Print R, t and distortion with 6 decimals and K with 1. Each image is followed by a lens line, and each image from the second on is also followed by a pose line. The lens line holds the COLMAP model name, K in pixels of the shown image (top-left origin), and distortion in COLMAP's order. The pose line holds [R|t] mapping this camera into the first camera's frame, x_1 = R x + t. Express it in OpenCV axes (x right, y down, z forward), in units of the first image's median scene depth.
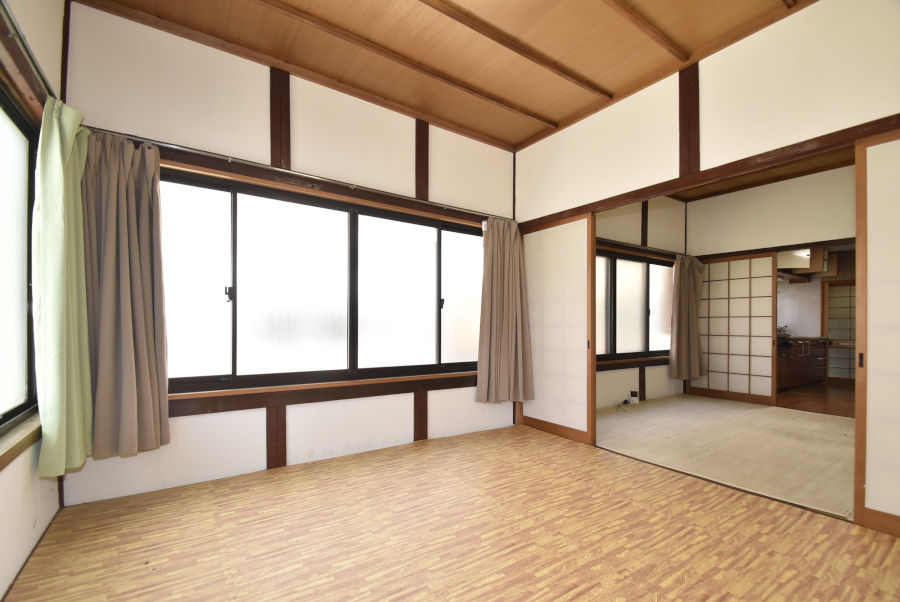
lens RADIAL K [[399.3, 0, 453.0], [0, 399.3, 324.0], [0, 0, 1]] dist [-0.000525, -0.000877]
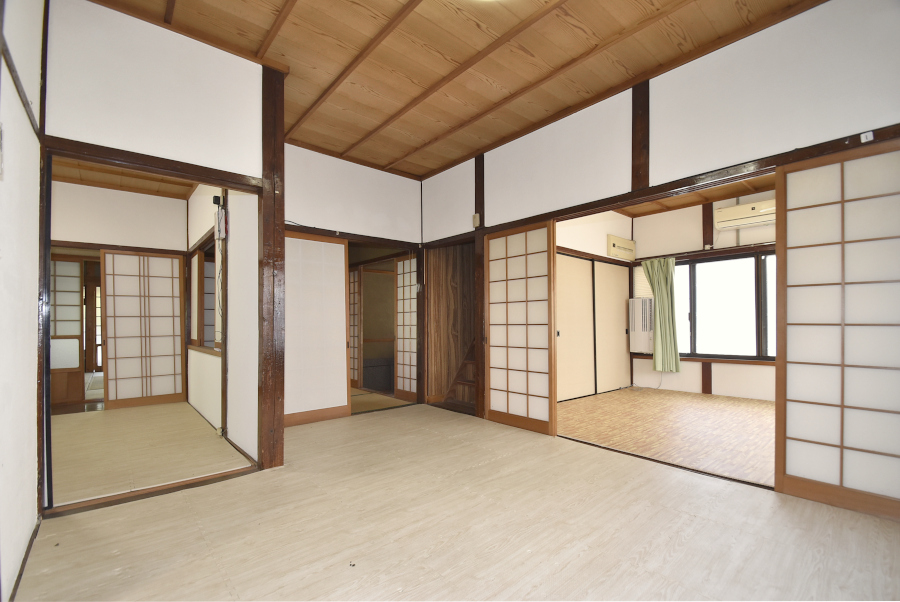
lens RADIAL K [[399.3, 0, 453.0], [0, 399.3, 324.0], [0, 0, 1]] dist [-0.000525, -0.000877]
pose [[-0.993486, -0.009728, -0.113541, 1.334844], [-0.010402, 0.999932, 0.005346, 0.007224], [0.113481, 0.006492, -0.993519, 2.160123]]
